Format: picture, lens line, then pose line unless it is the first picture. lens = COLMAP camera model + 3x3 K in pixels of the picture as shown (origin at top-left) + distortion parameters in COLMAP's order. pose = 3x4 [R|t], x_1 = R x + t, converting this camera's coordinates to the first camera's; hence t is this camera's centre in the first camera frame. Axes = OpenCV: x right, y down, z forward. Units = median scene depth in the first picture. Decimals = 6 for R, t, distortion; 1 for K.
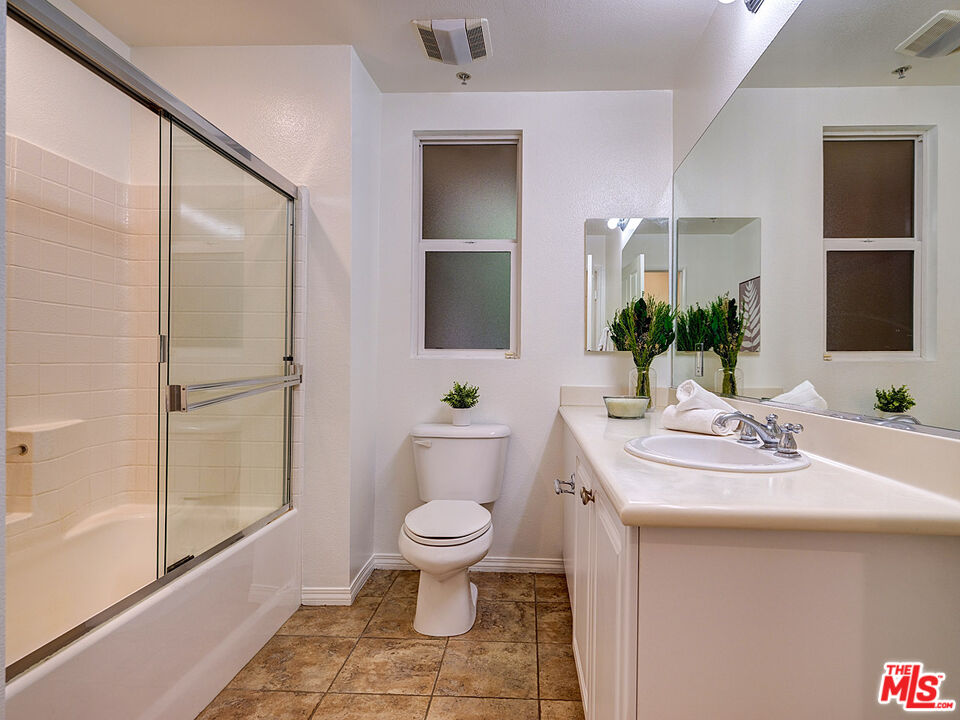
lens RADIAL K [[541.2, 0, 479.8], [0, 541.2, 355.1], [0, 0, 1]] dist [0.003393, -0.013763]
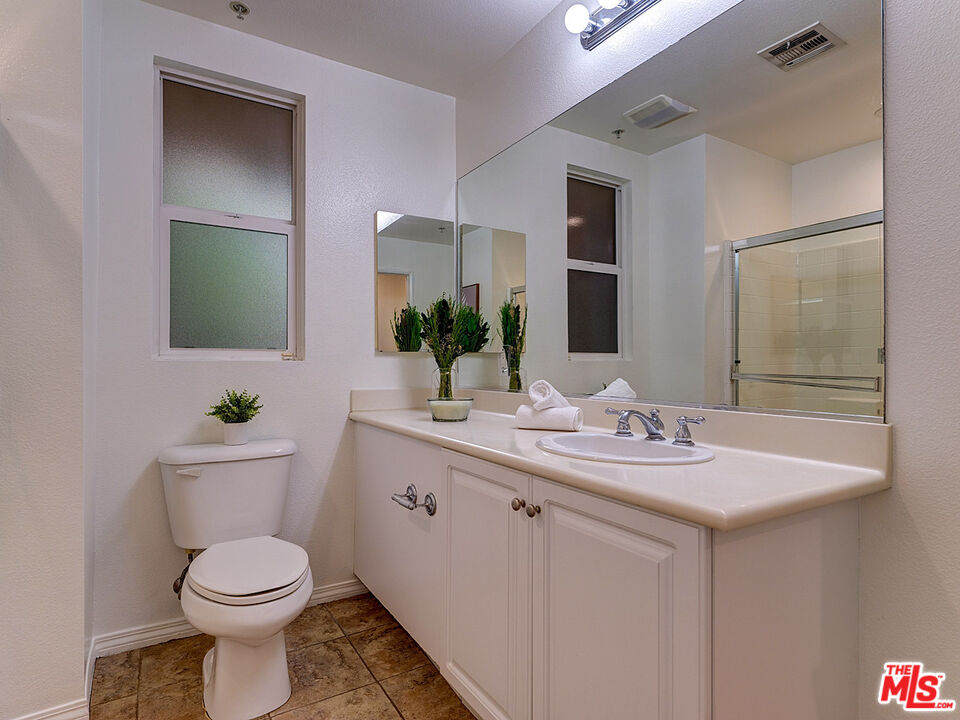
lens RADIAL K [[537.3, 0, 442.6], [0, 537.3, 356.2], [0, 0, 1]] dist [-0.002015, -0.000715]
pose [[0.811310, -0.001249, 0.584615, -0.280977], [-0.000701, 0.999995, 0.003111, -0.002924], [-0.584615, -0.002934, 0.811305, 0.198923]]
